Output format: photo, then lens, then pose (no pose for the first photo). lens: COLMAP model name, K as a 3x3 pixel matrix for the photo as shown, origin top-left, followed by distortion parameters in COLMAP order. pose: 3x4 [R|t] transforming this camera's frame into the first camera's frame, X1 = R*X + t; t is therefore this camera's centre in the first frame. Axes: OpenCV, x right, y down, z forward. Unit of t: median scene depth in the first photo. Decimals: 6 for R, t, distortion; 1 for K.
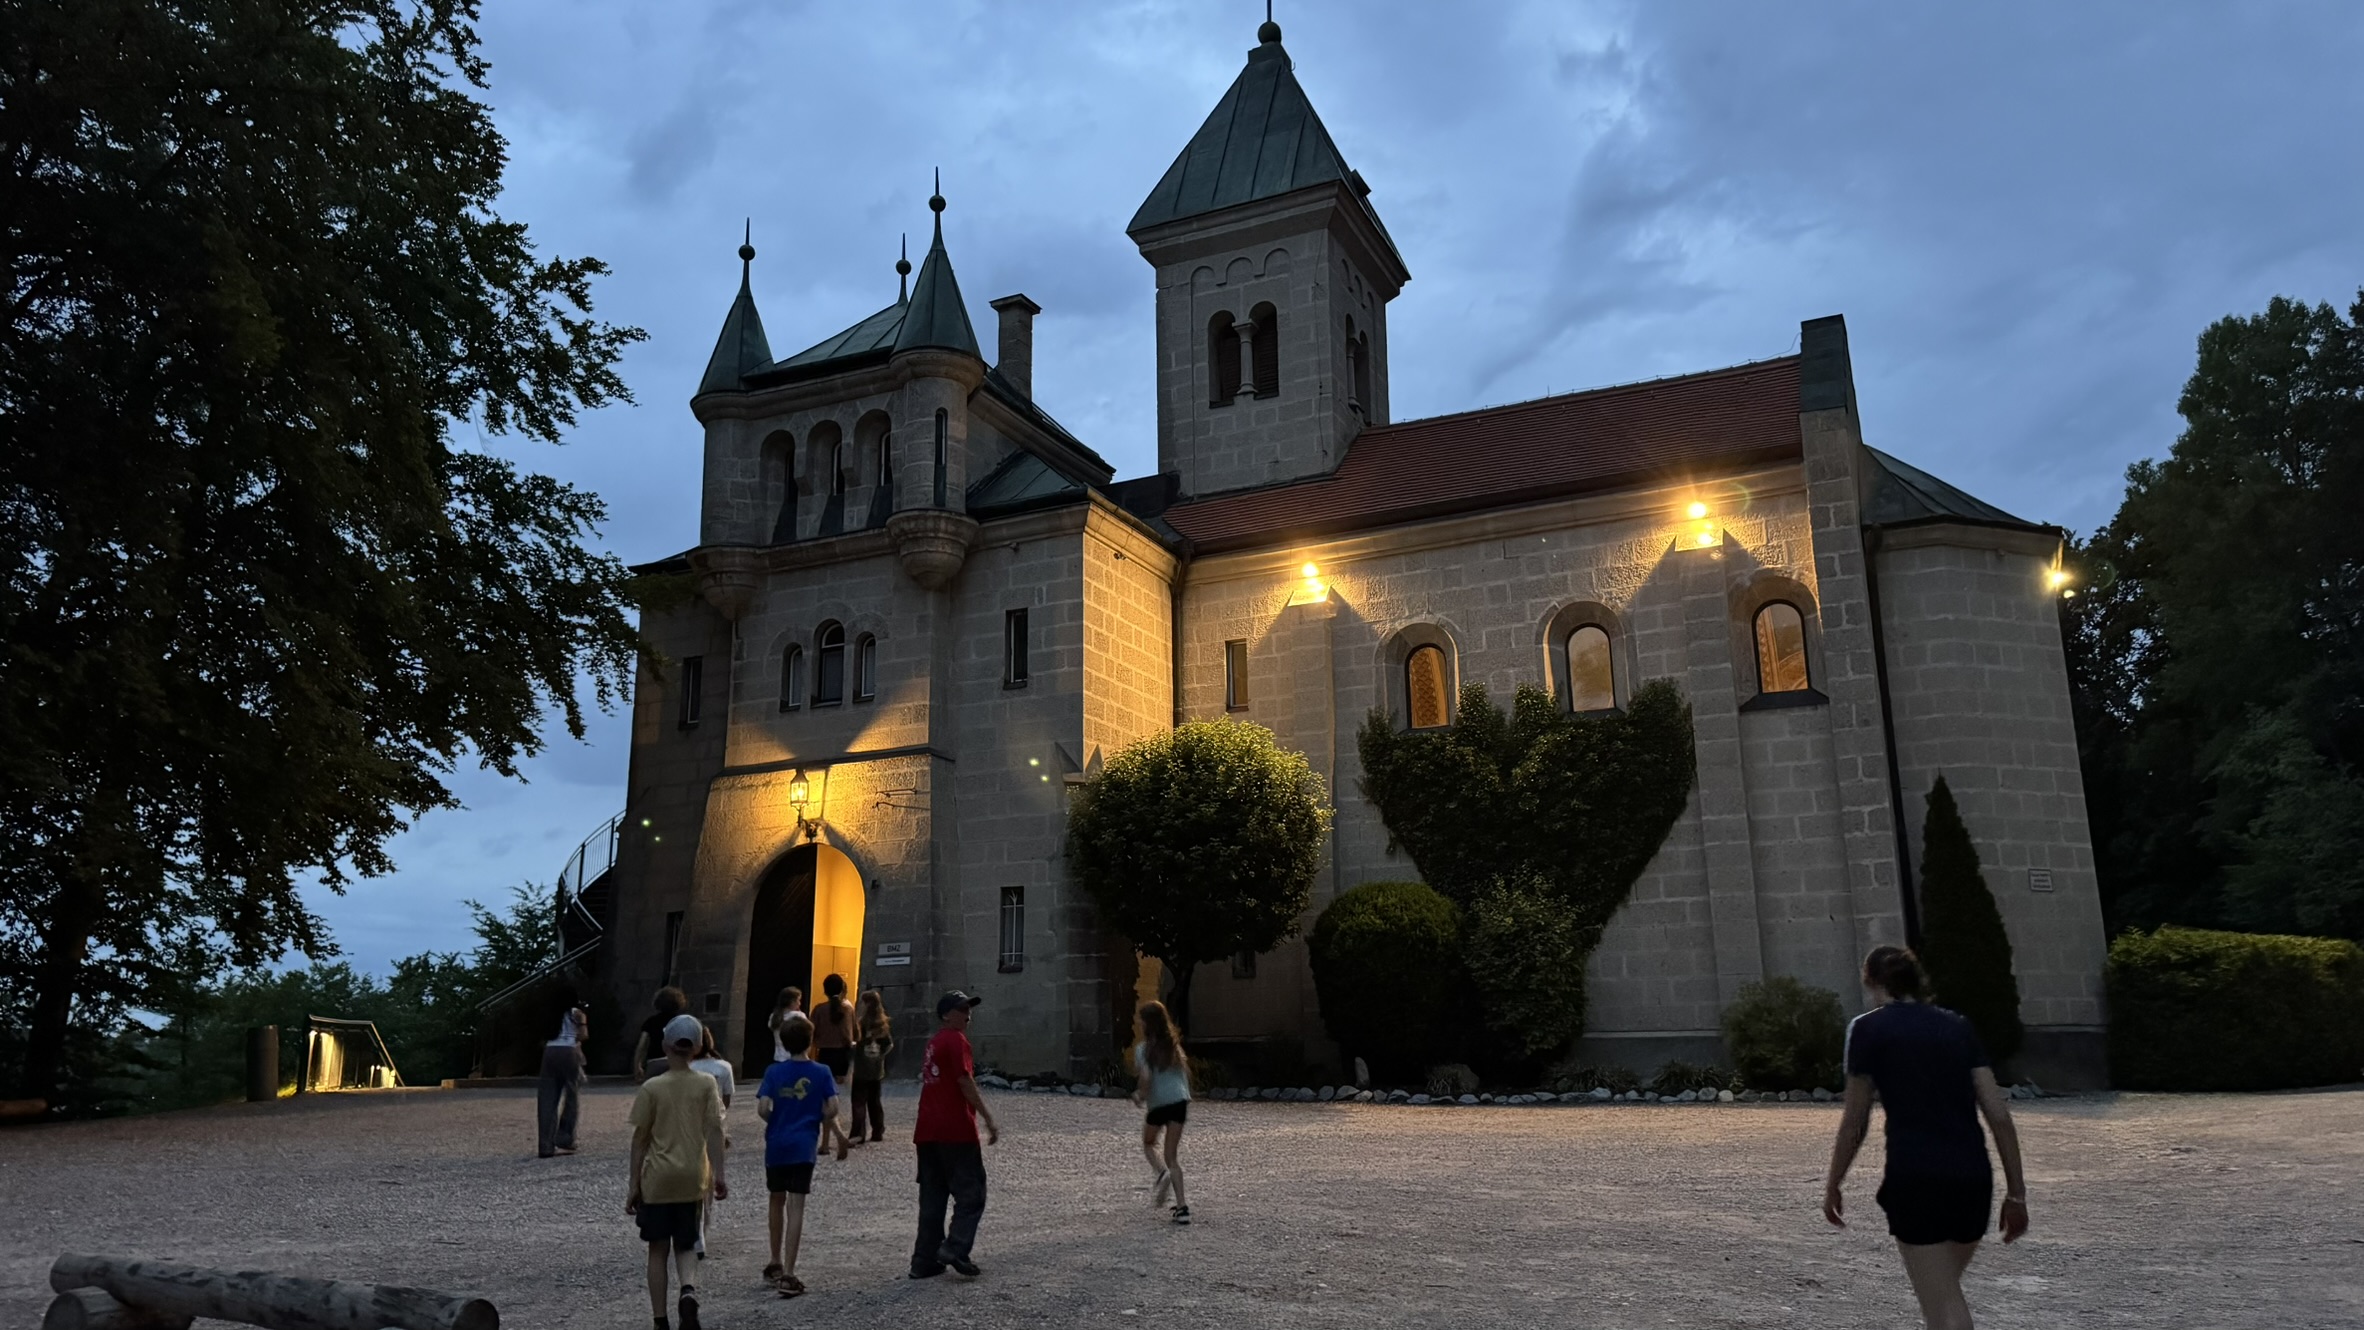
lens RADIAL K [[1614.0, 0, 1182.0], [0, 1614.0, 665.0], [0, 0, 1]] dist [0.089197, -0.242819]
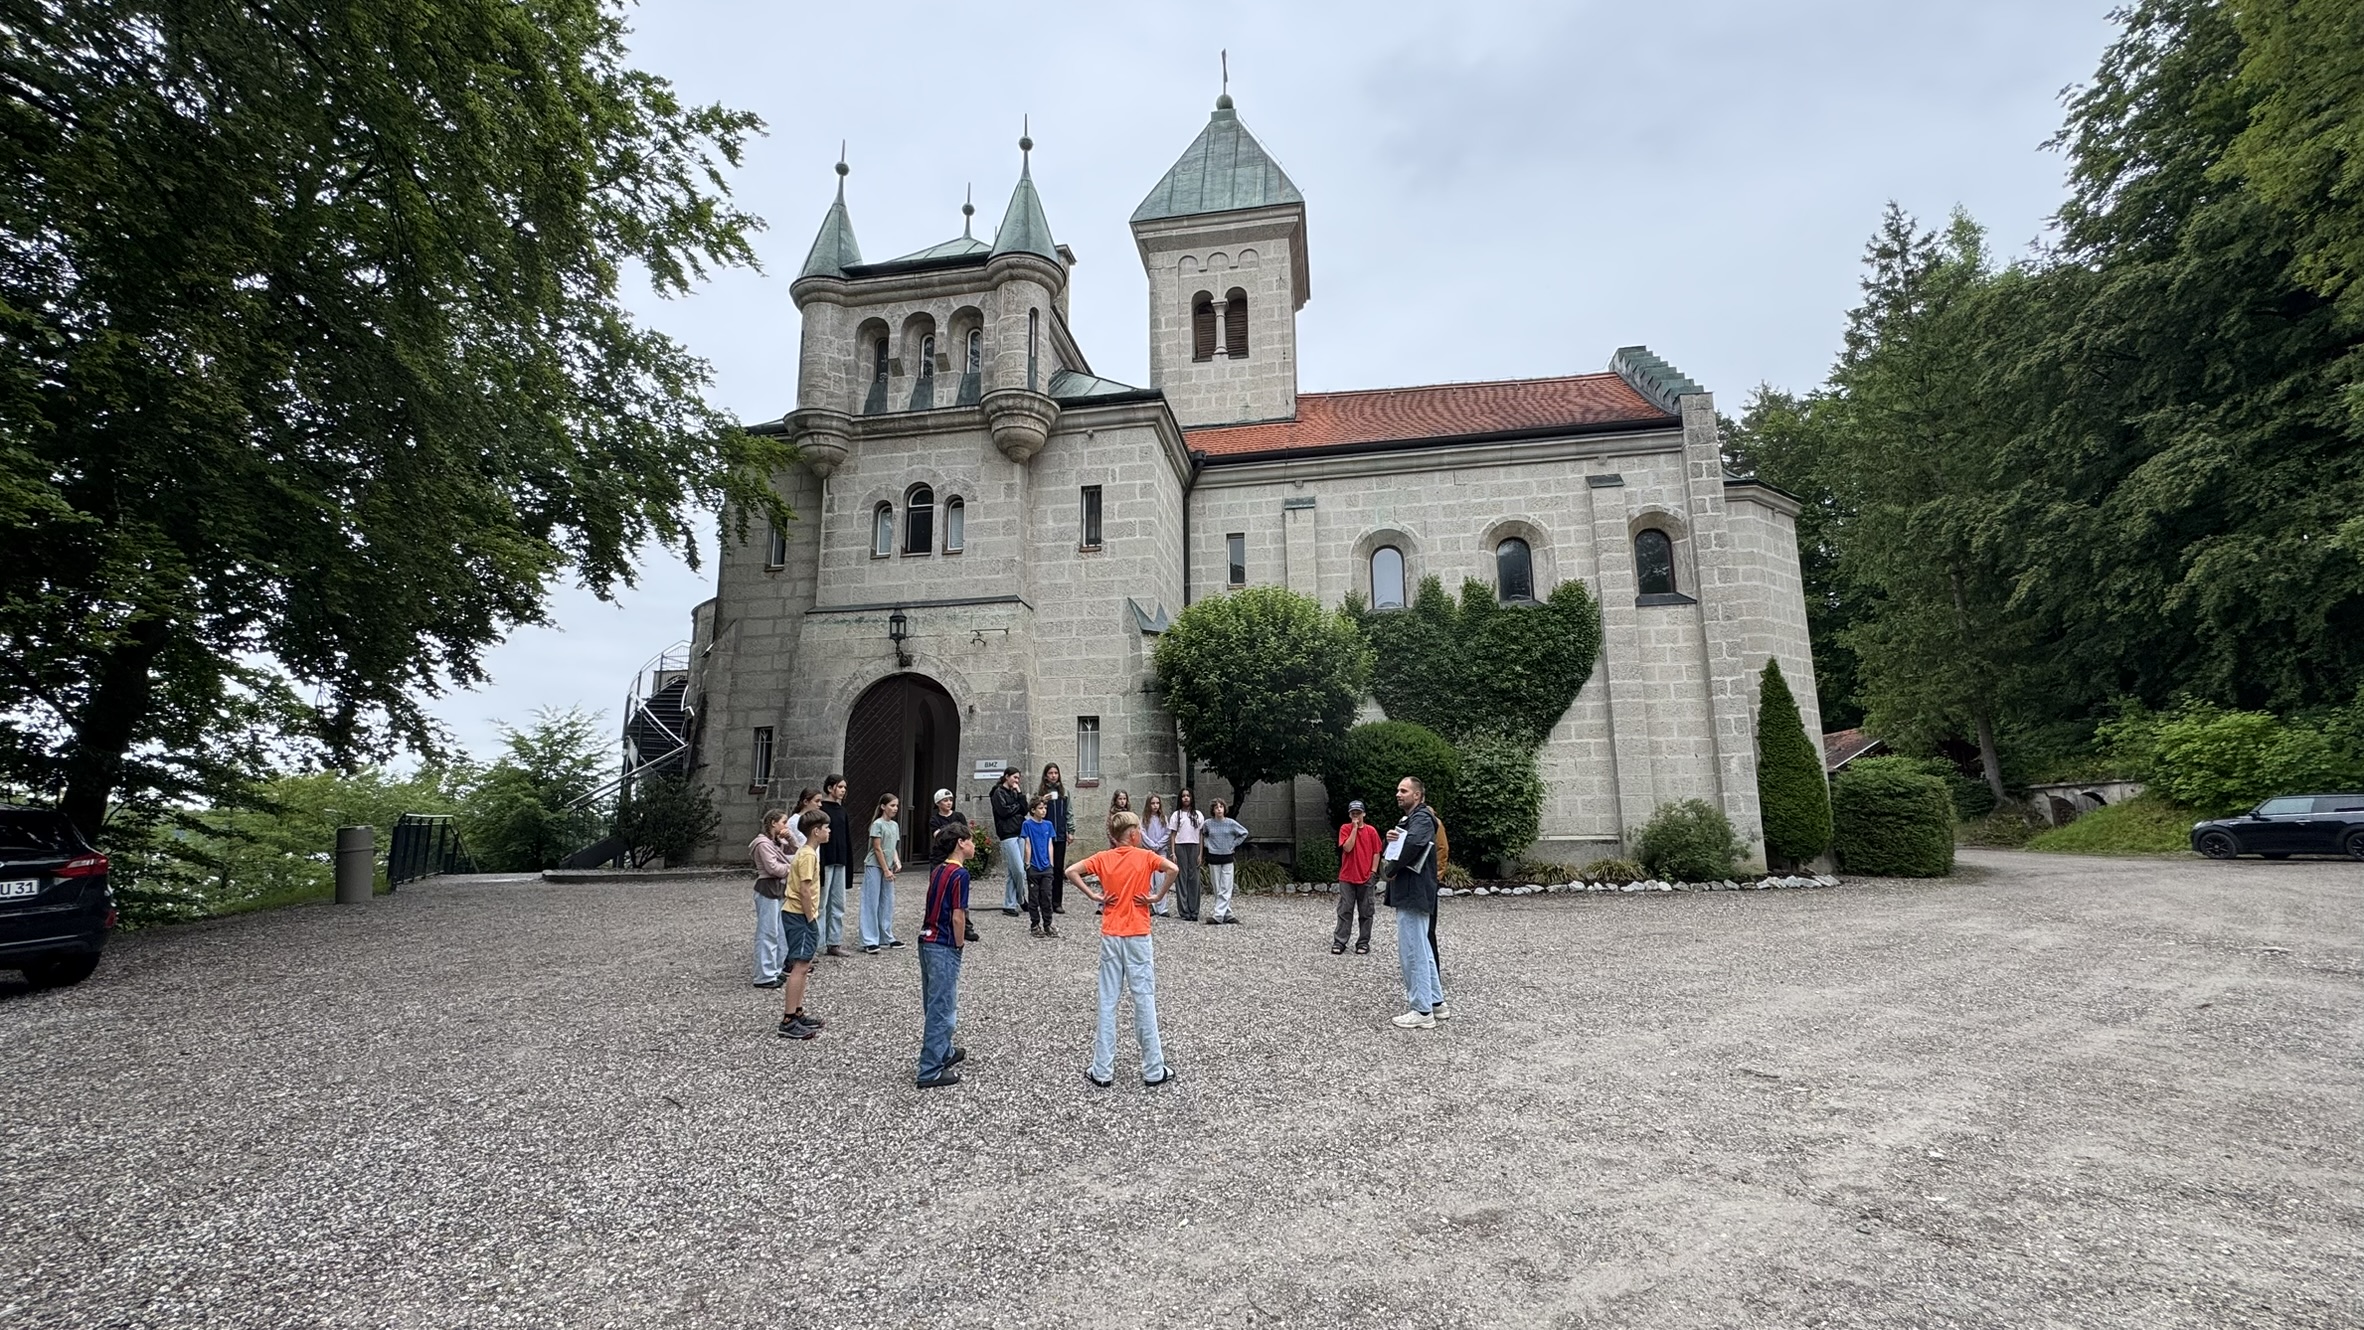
lens RADIAL K [[921.9, 0, 1182.0], [0, 921.9, 665.0], [0, 0, 1]] dist [-0.033097, -0.000059]
pose [[0.963763, 0.048748, 0.262267, -0.201932], [-0.064679, 0.996527, 0.052450, 0.055463], [-0.258799, -0.067513, 0.963569, 0.309678]]
